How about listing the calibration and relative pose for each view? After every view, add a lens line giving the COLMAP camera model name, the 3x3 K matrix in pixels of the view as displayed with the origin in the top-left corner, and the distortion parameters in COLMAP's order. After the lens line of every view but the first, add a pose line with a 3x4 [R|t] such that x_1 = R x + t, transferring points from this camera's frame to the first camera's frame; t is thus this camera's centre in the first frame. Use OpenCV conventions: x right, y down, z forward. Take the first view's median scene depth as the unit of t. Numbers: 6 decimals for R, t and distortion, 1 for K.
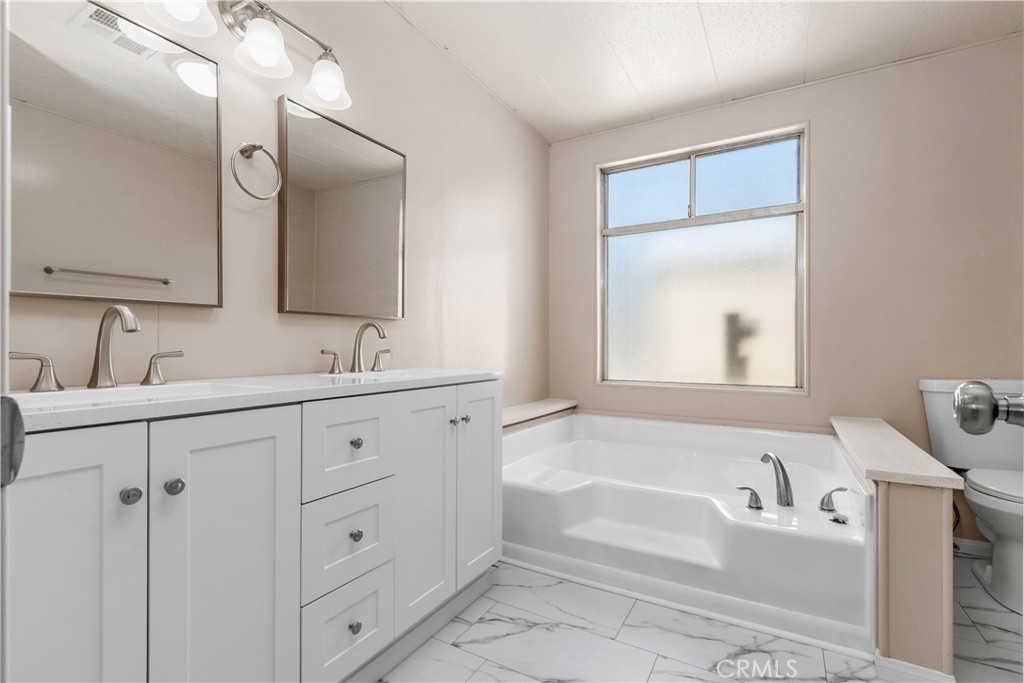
lens RADIAL K [[471.6, 0, 510.8], [0, 471.6, 344.5], [0, 0, 1]] dist [-0.000515, -0.000521]
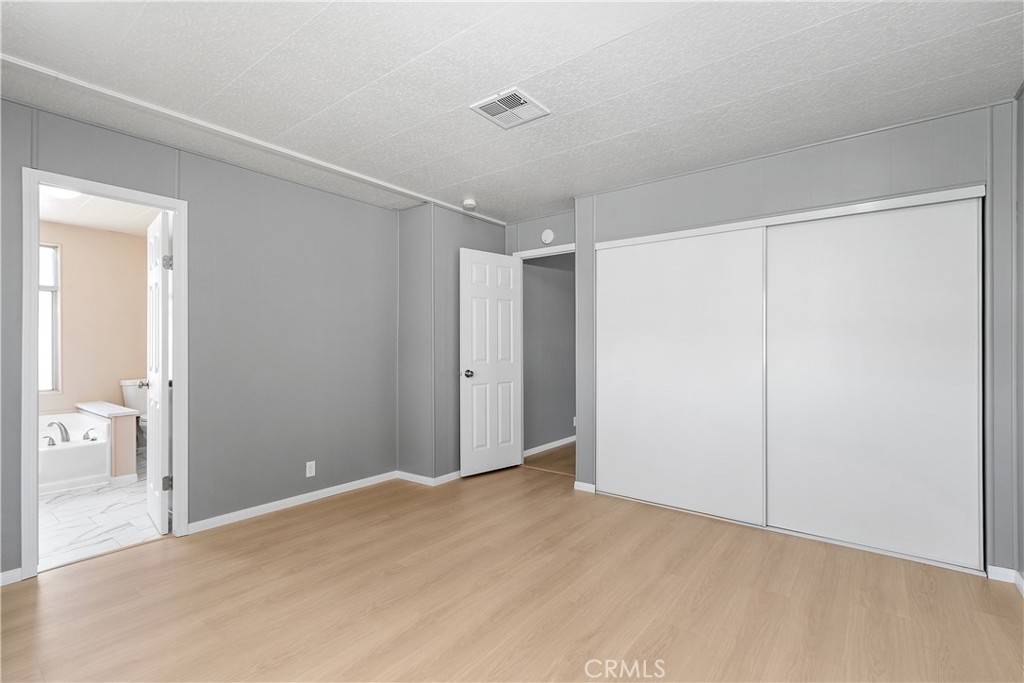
lens RADIAL K [[471.6, 0, 510.8], [0, 471.6, 344.5], [0, 0, 1]] dist [-0.000515, -0.000521]
pose [[0.138489, -0.000844, 0.990364, -1.342336], [-0.001814, 0.999998, 0.001106, -0.125881], [-0.990362, -0.001949, 0.138487, -1.401757]]
